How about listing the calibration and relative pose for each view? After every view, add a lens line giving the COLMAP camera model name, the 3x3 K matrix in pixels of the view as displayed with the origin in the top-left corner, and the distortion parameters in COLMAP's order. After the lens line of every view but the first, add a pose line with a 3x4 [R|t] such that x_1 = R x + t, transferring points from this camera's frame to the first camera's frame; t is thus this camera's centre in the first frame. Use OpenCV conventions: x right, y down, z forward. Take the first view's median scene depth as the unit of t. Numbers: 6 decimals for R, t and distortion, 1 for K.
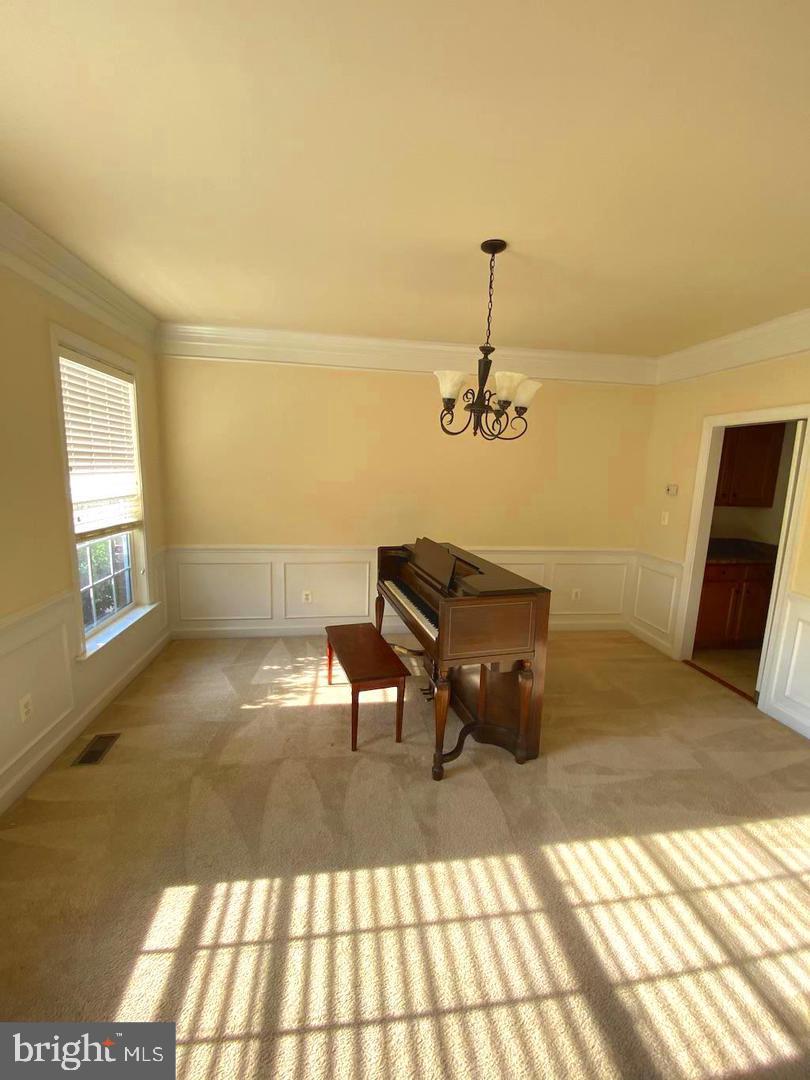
lens RADIAL K [[443.2, 0, 407.6], [0, 443.2, 541.1], [0, 0, 1]] dist [-0.015071, -0.001338]
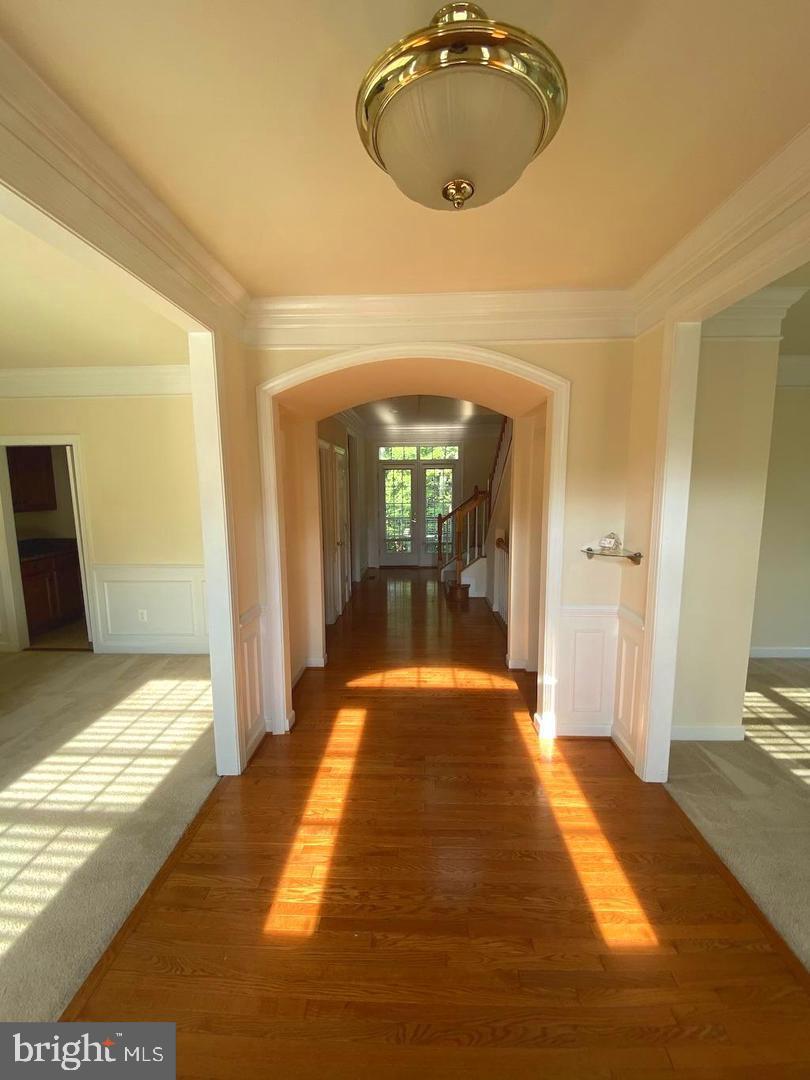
lens RADIAL K [[443.2, 0, 406.6], [0, 443.2, 538.9], [0, 0, 1]] dist [-0.015071, -0.001338]
pose [[0.164397, -0.151514, 0.974688, -0.361905], [0.176027, 0.976777, 0.122149, 0.038151], [-0.970561, 0.151491, 0.187250, -0.292283]]
